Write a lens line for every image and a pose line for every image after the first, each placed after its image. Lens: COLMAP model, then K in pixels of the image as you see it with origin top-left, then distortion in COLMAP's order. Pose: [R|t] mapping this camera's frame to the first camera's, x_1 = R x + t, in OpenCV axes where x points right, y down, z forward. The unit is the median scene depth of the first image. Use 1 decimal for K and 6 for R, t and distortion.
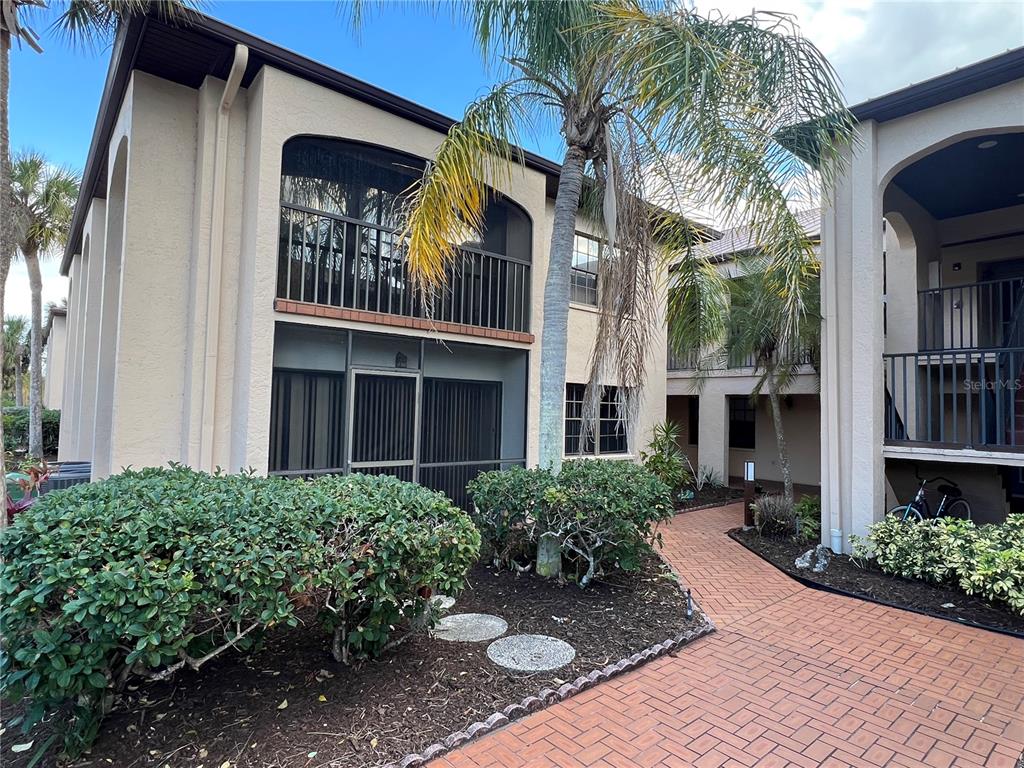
lens RADIAL K [[567.4, 0, 512.0], [0, 567.4, 384.0], [0, 0, 1]] dist [0.001572, -0.000280]
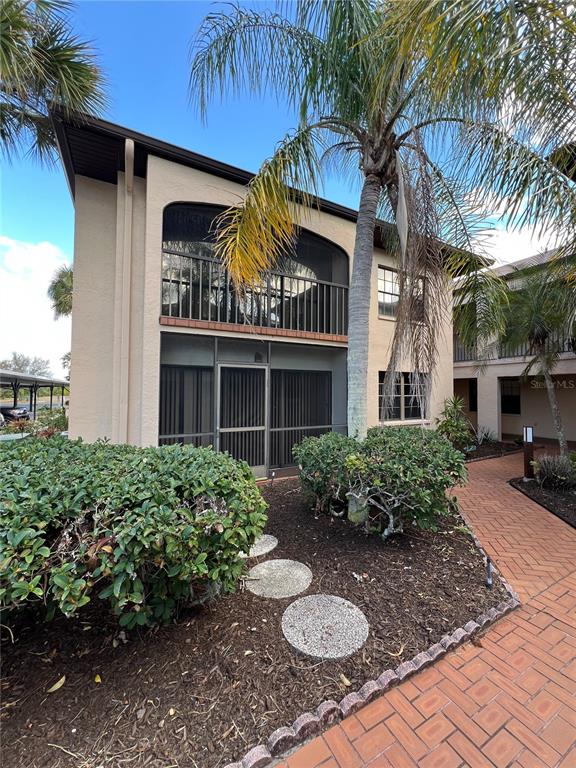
lens RADIAL K [[310.7, 0, 291.6], [0, 310.7, 382.0], [0, 0, 1]] dist [0.000246, 0.000297]
pose [[0.978102, -0.028074, -0.206222, 0.068030], [0.030440, 0.999502, 0.008309, 0.021129], [0.205886, -0.014405, 0.978470, 0.293985]]
